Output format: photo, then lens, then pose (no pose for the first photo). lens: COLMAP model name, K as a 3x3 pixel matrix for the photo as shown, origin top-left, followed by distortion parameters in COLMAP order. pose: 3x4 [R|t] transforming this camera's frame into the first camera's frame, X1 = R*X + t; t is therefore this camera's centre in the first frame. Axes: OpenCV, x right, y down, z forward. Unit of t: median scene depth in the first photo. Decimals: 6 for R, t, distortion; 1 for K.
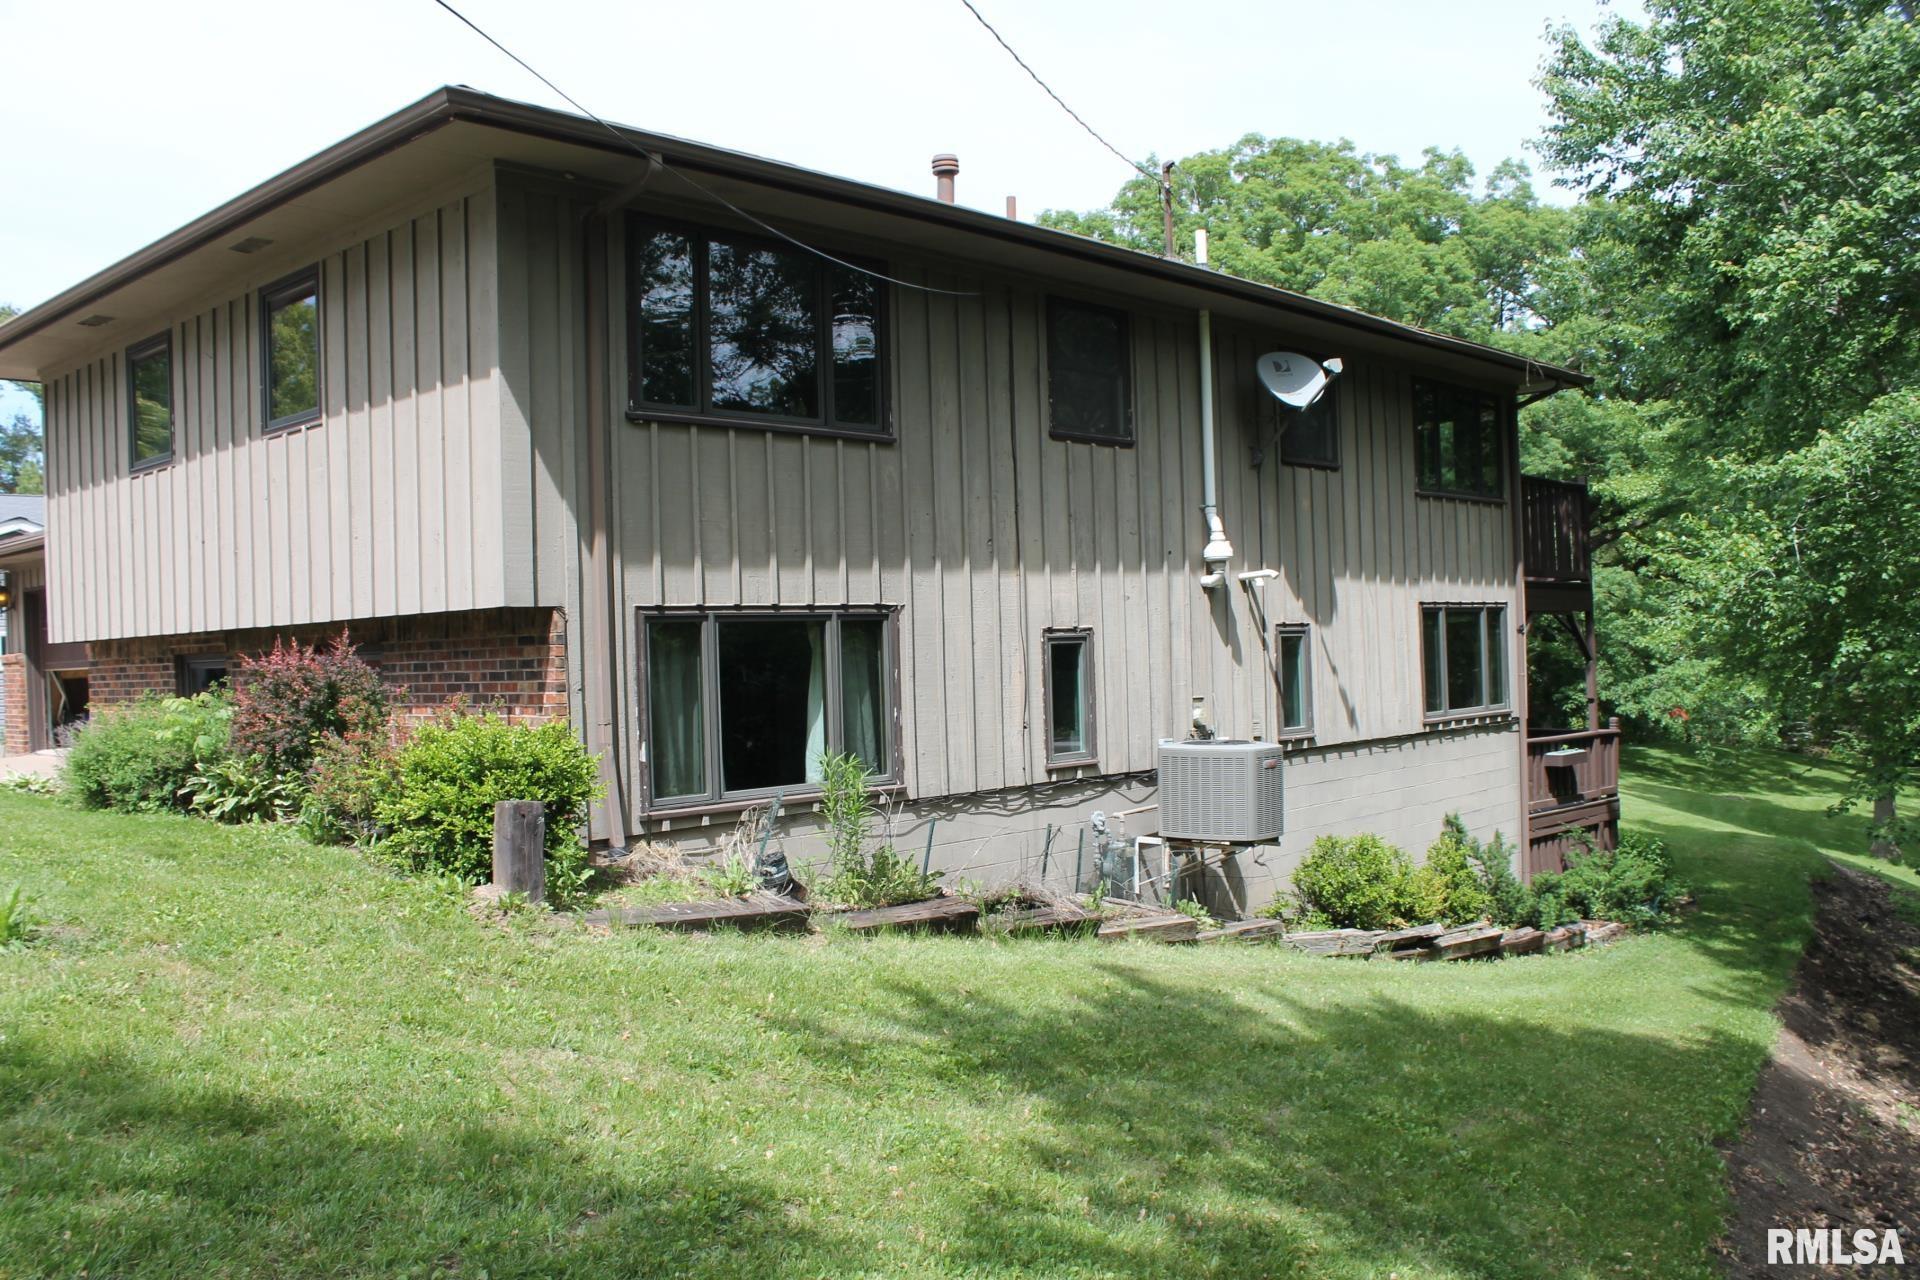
lens RADIAL K [[1725.3, 0, 960.0], [0, 1725.3, 640.0], [0, 0, 1]] dist [0.003398, 0.024529]
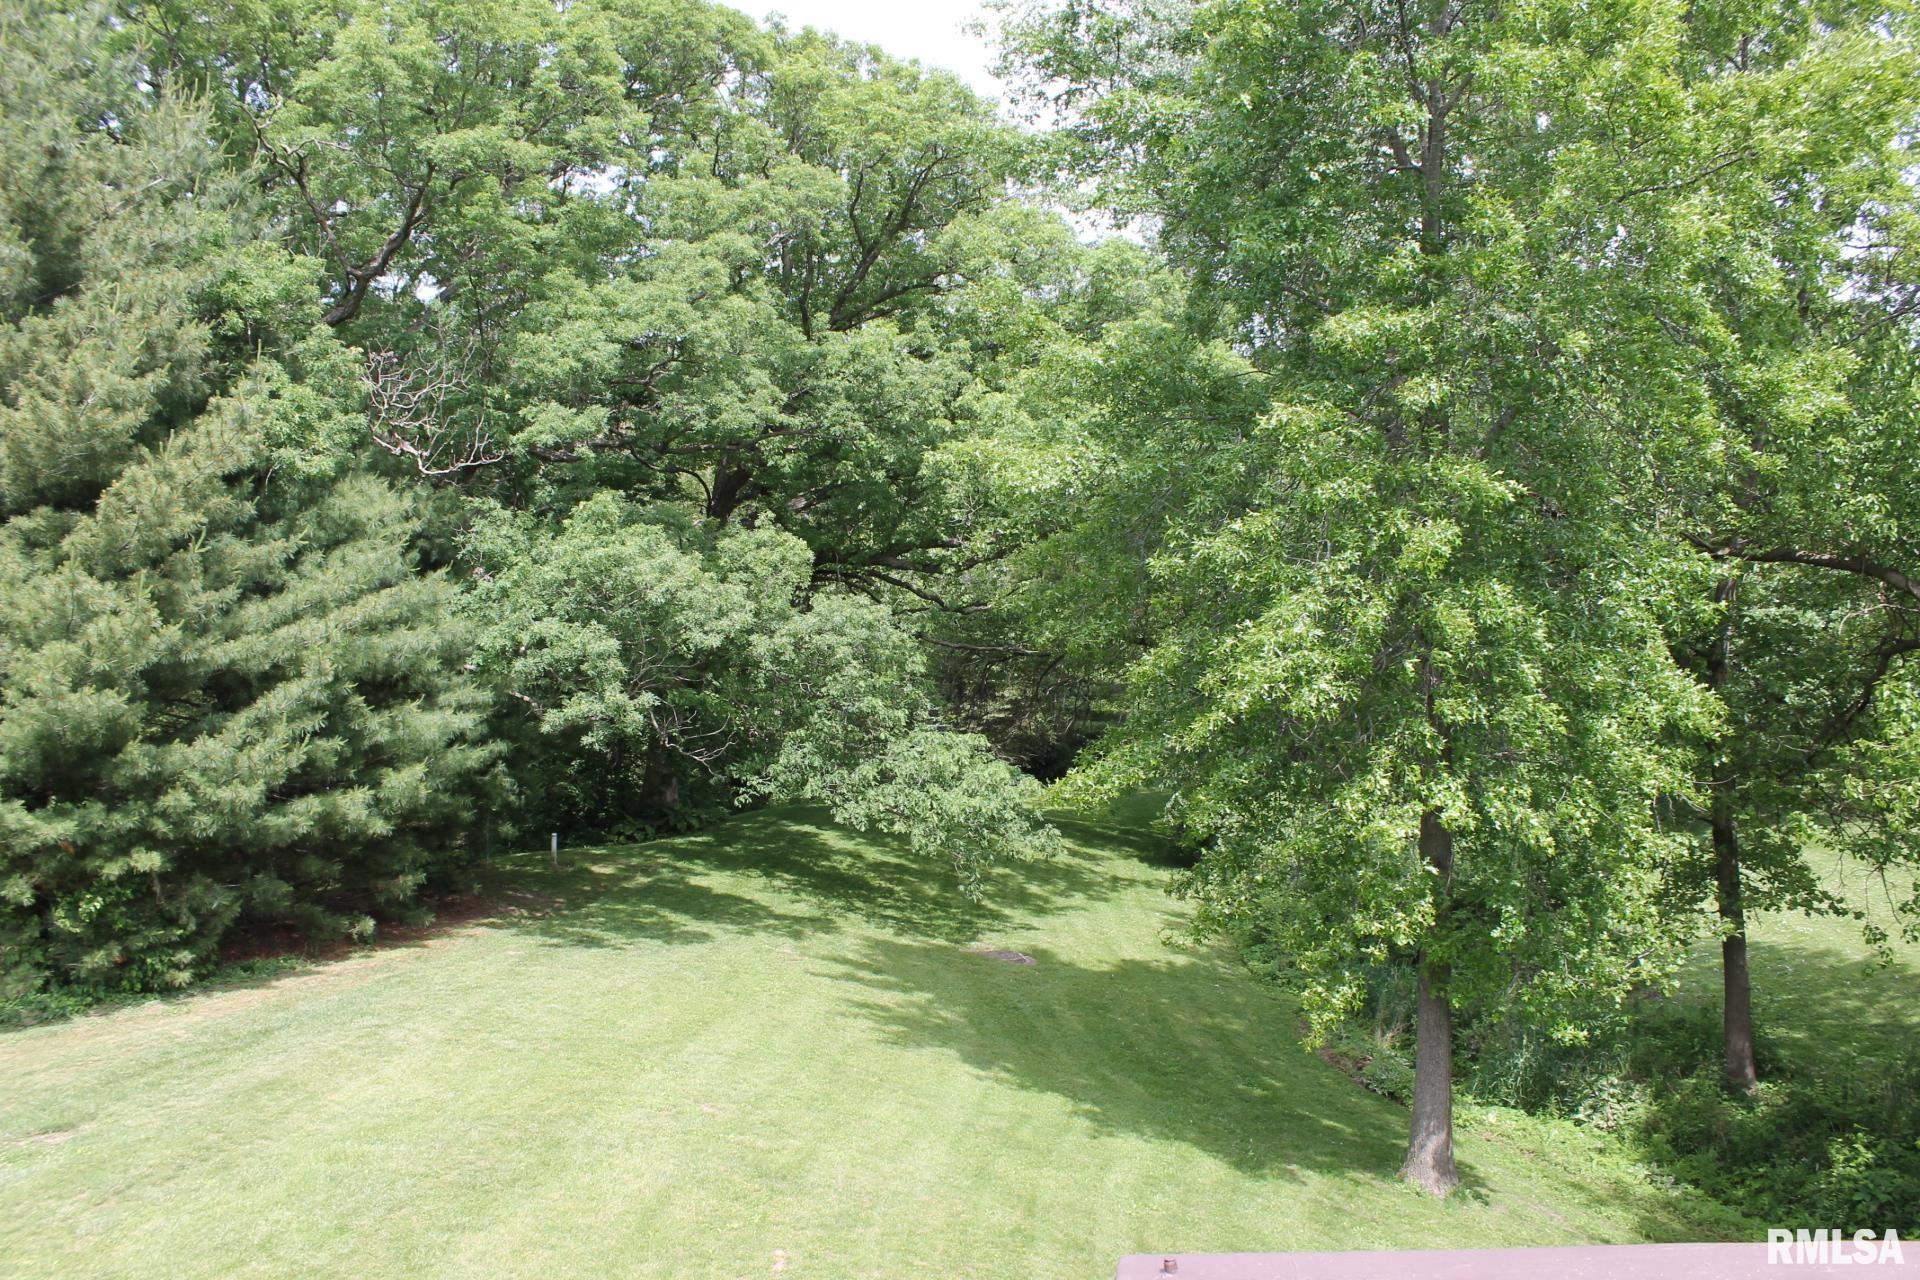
lens RADIAL K [[1725.3, 0, 960.0], [0, 1725.3, 640.0], [0, 0, 1]] dist [0.003398, 0.024529]
pose [[0.853336, -0.000424, 0.521362, 0.284440], [-0.007318, 0.999891, 0.012792, -0.095047], [-0.521311, -0.014732, 0.853240, 1.346119]]
